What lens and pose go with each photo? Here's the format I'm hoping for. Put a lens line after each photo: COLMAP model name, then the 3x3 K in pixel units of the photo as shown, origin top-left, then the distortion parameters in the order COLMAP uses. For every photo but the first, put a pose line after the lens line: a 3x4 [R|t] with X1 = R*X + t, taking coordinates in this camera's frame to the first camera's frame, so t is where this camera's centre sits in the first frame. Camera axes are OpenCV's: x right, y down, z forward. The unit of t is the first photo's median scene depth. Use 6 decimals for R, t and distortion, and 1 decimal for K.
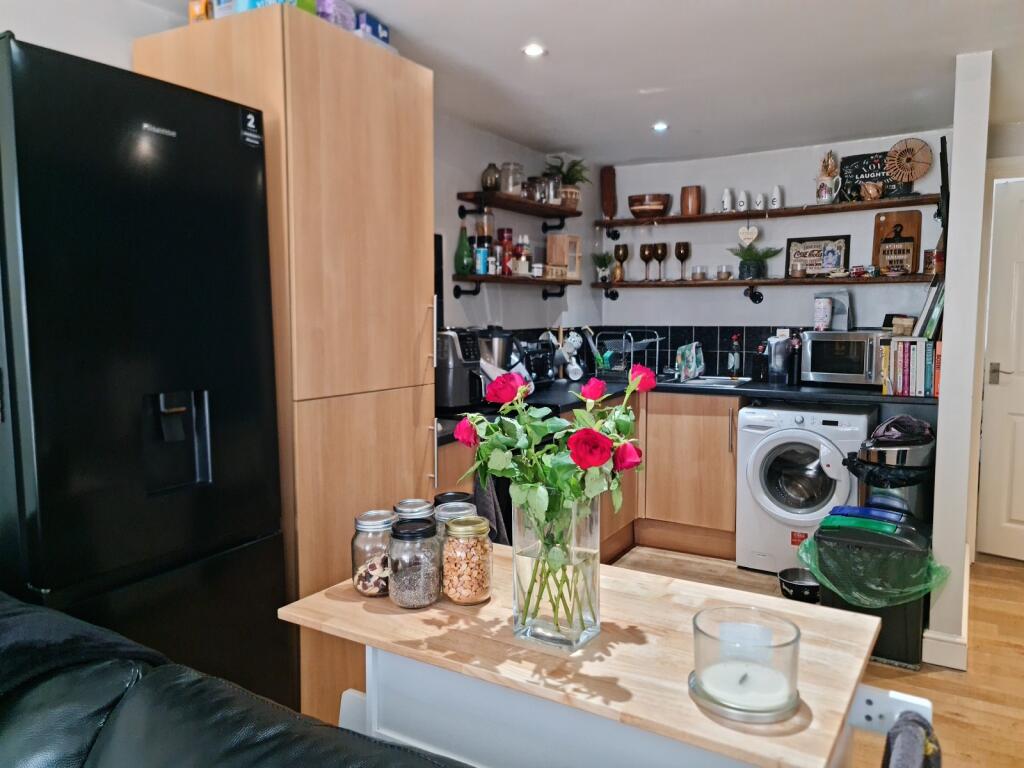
lens RADIAL K [[754.4, 0, 521.4], [0, 754.4, 383.4], [0, 0, 1]] dist [0.081677, -0.061845]
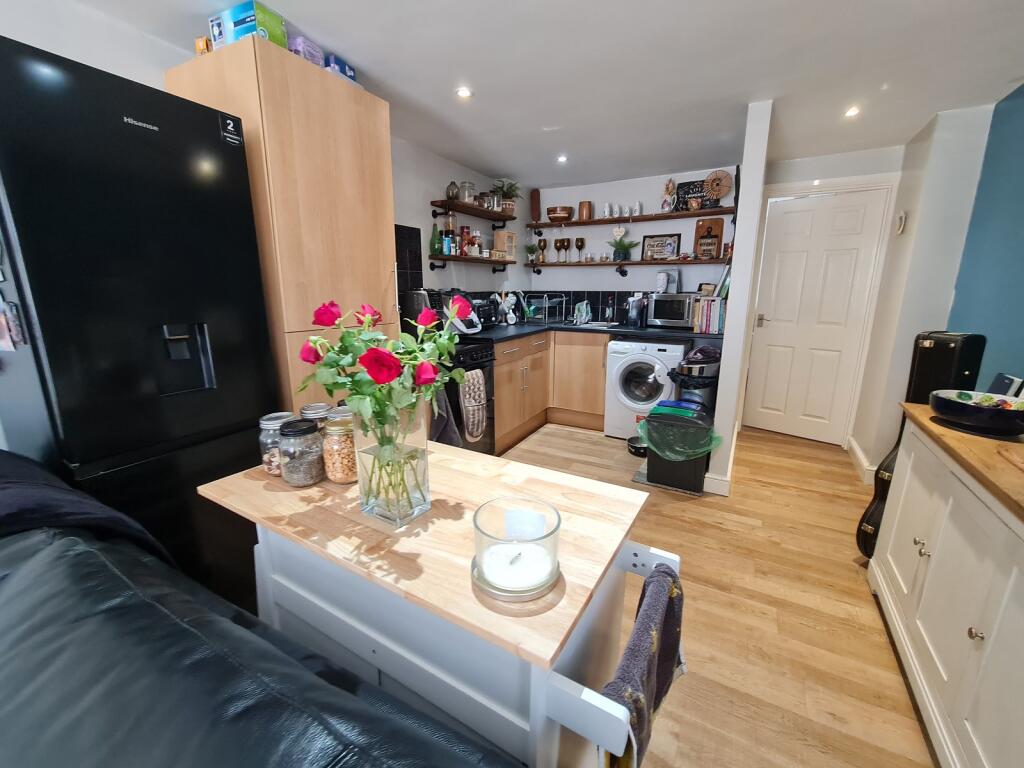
lens RADIAL K [[424.0, 0, 510.9], [0, 424.0, 382.0], [0, 0, 1]] dist [-0.001505, 0.000304]
pose [[0.999876, 0.001148, 0.015716, 0.066190], [-0.003087, 0.992287, 0.123923, 0.007885], [-0.015452, -0.123956, 0.992167, 0.092650]]
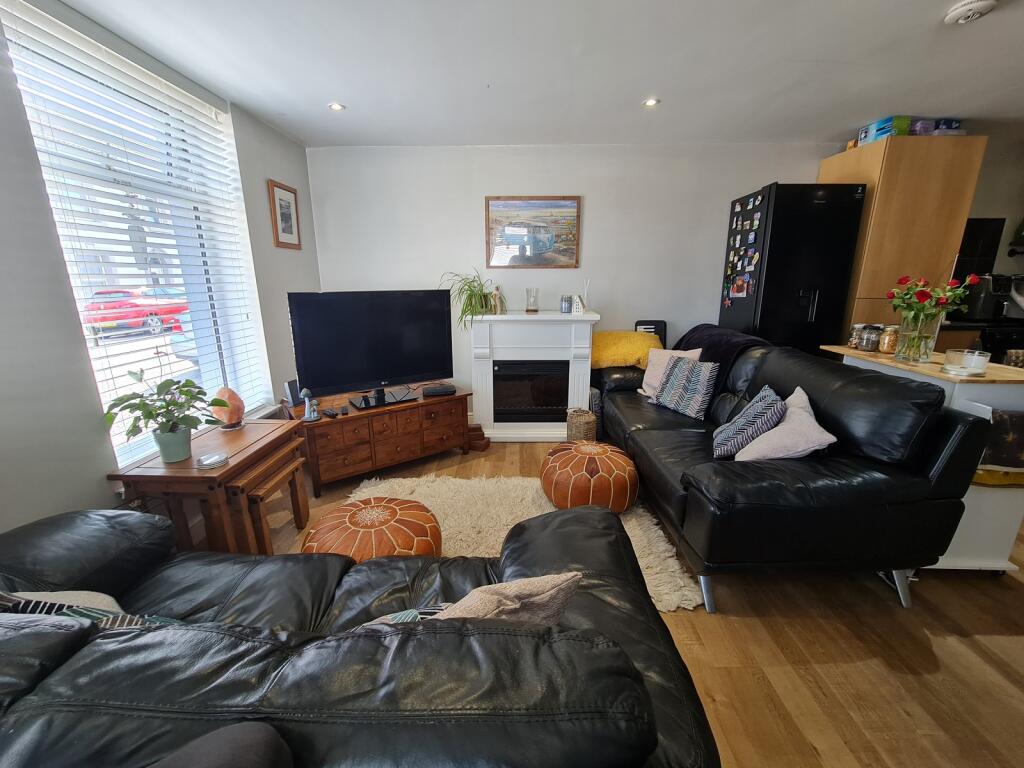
lens RADIAL K [[424.0, 0, 510.9], [0, 424.0, 382.0], [0, 0, 1]] dist [-0.001505, 0.000304]
pose [[0.490308, 0.216051, -0.844346, 0.218765], [-0.085168, 0.976028, 0.200289, 0.060045], [0.867378, -0.026292, 0.496955, -0.399375]]
